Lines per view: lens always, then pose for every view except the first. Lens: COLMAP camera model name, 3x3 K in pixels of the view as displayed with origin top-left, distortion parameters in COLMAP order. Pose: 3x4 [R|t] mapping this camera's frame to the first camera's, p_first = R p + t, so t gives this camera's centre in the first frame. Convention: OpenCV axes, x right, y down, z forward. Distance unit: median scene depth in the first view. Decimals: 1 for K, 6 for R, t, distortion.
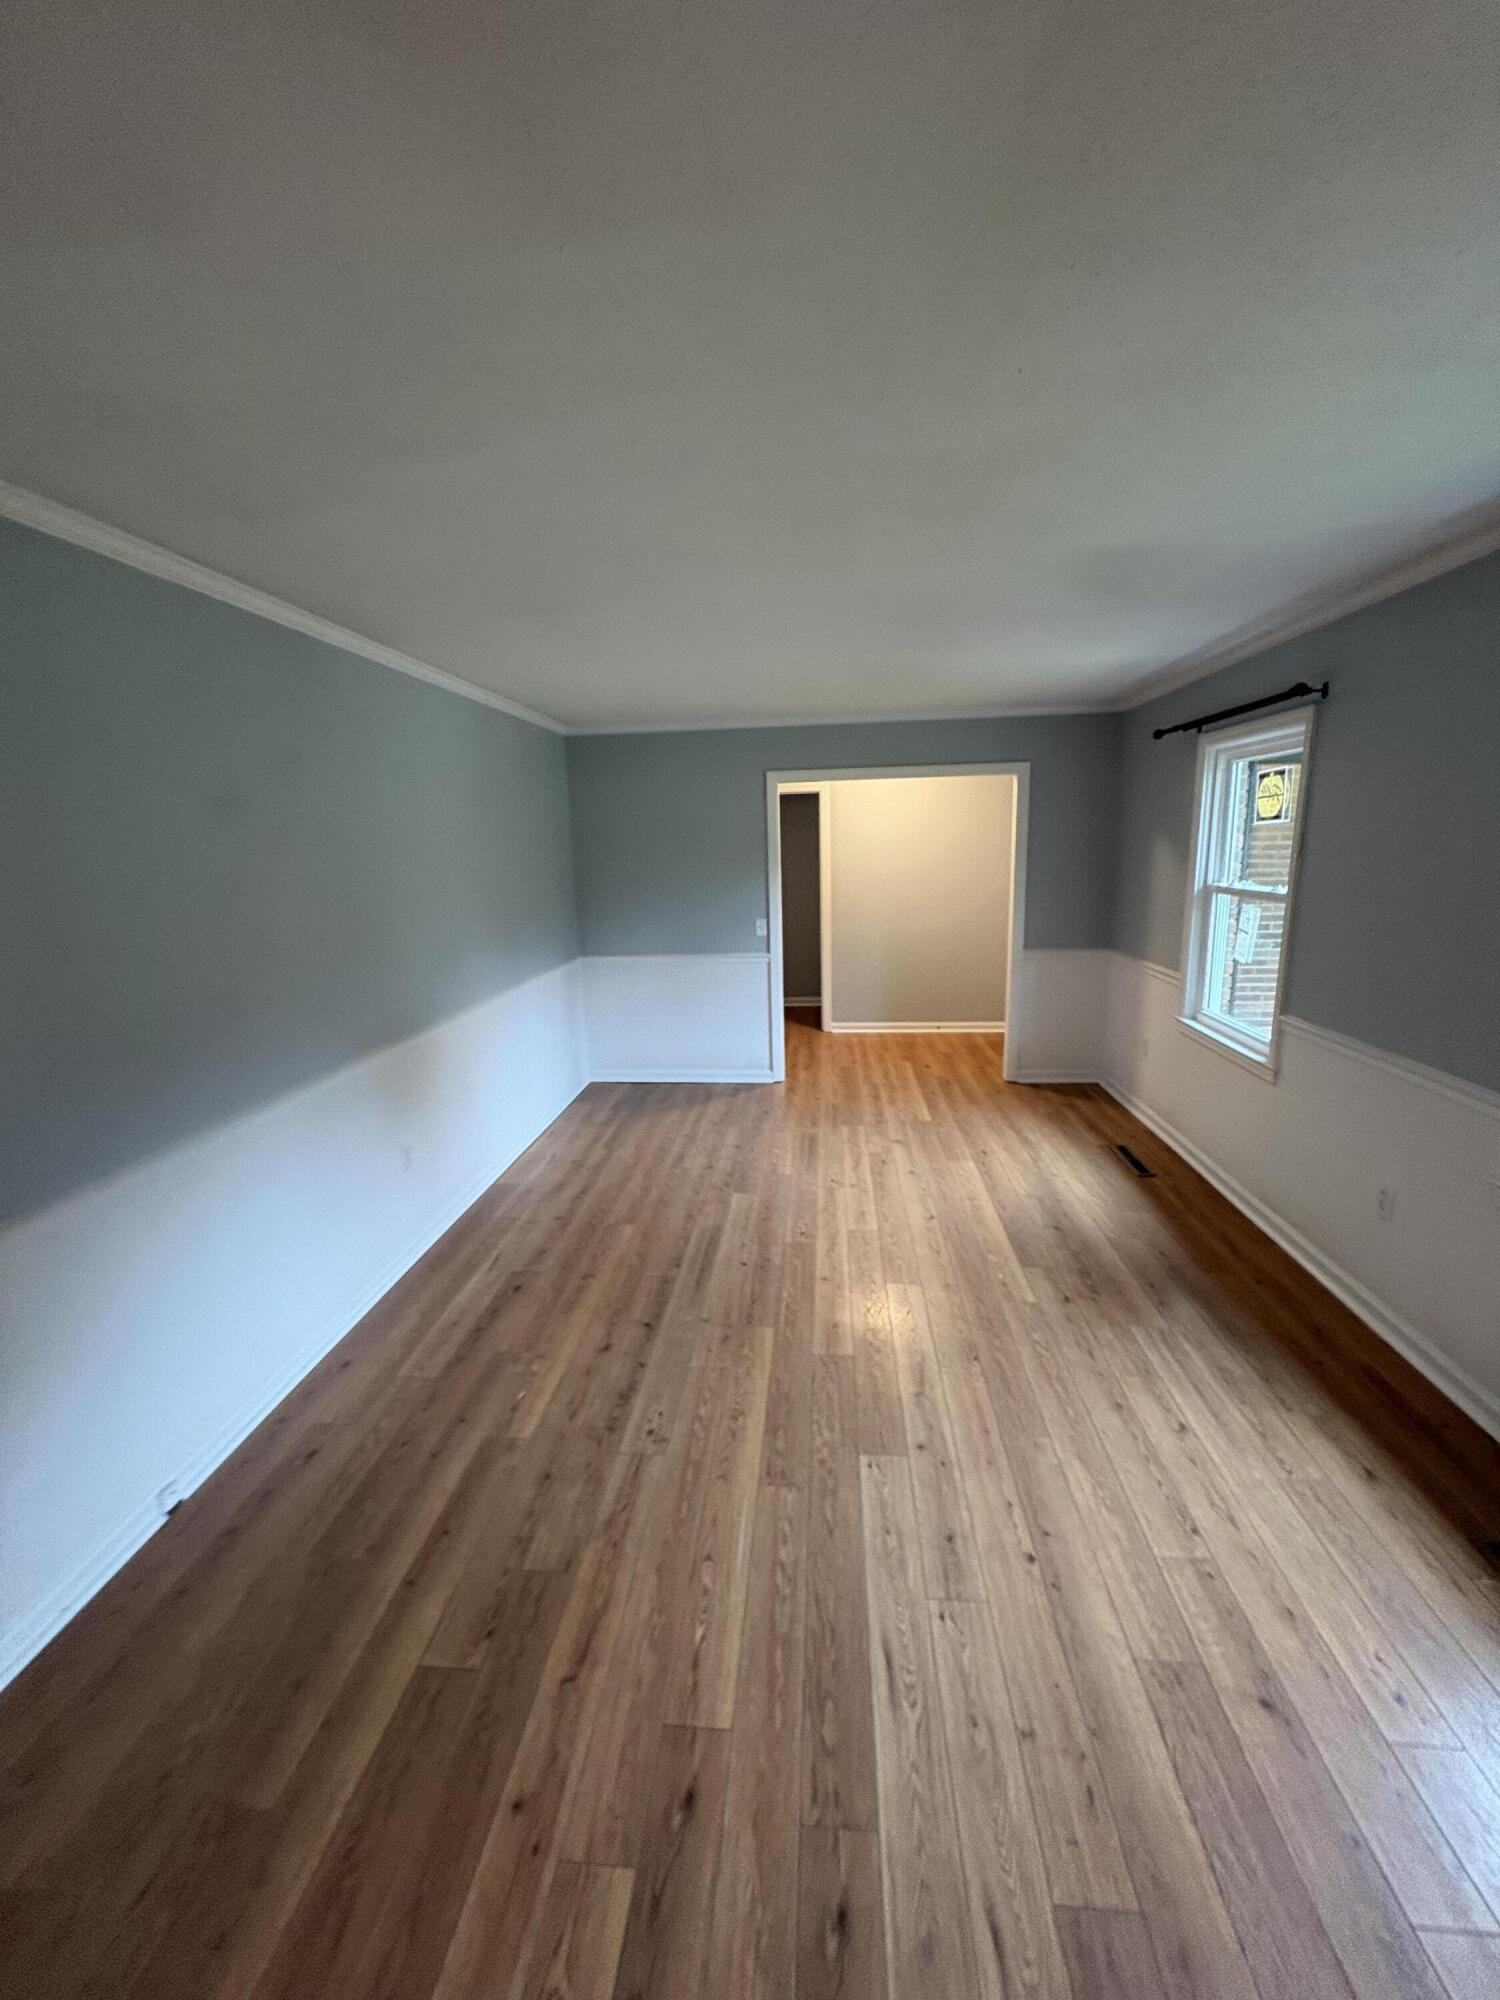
lens RADIAL K [[794.1, 0, 750.0], [0, 794.1, 1000.0], [0, 0, 1]] dist [0.001136, 0.000072]
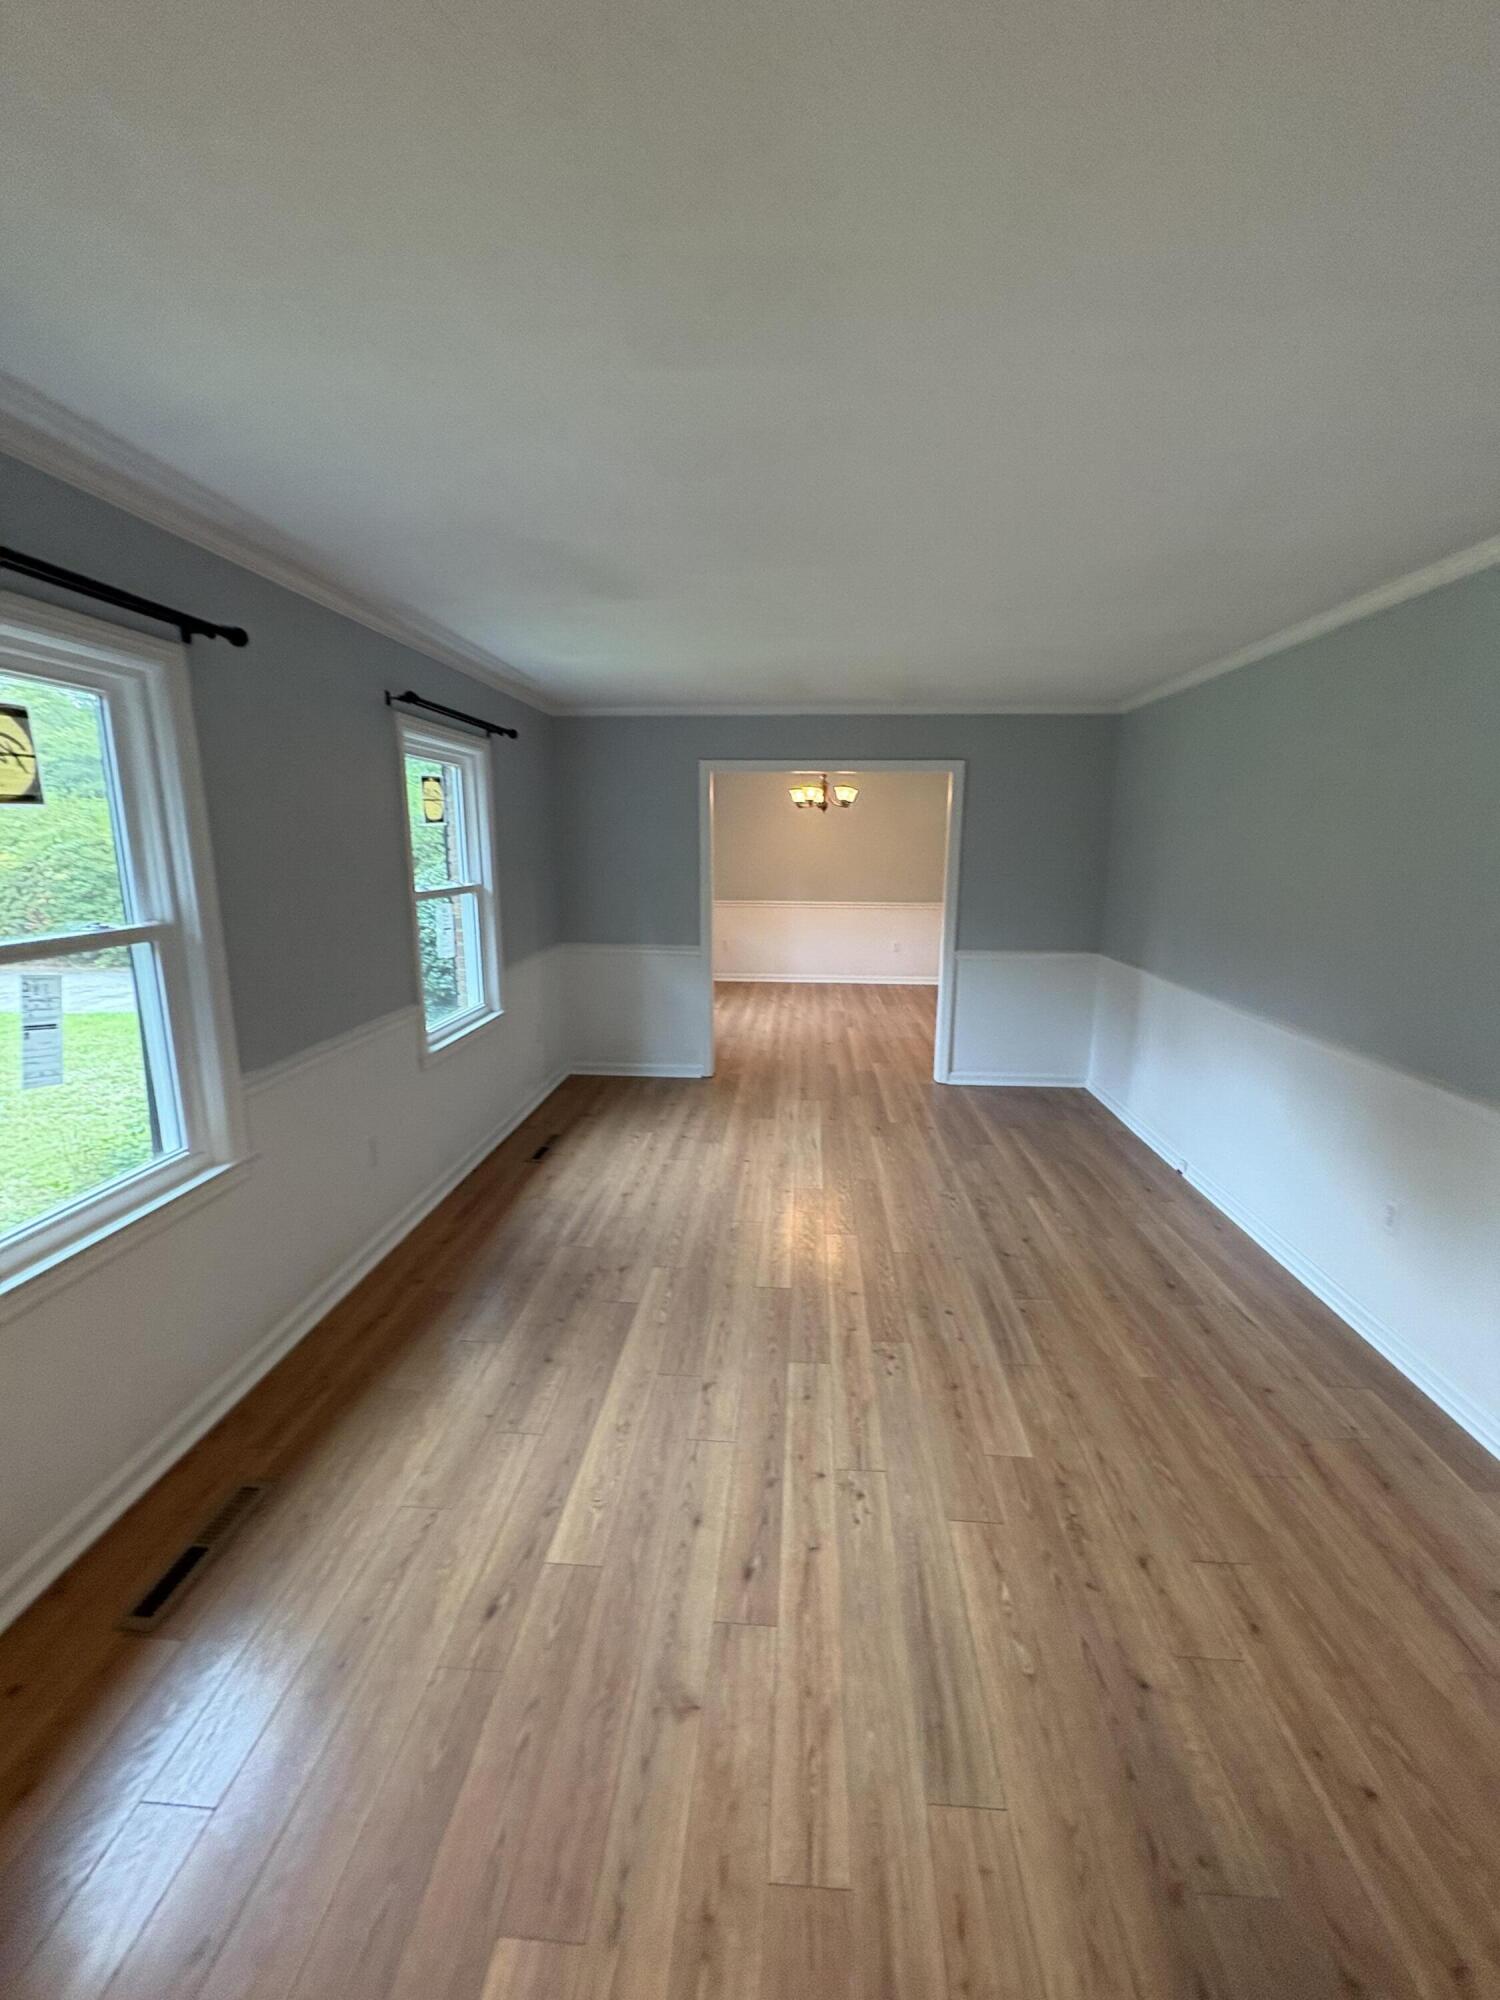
lens RADIAL K [[794.1, 0, 750.0], [0, 794.1, 1000.0], [0, 0, 1]] dist [0.001136, 0.000072]
pose [[-0.999543, 0.024834, -0.017241, 0.216526], [0.016251, 0.922253, 0.386246, -0.324769], [0.025492, 0.385789, -0.922235, 1.665493]]
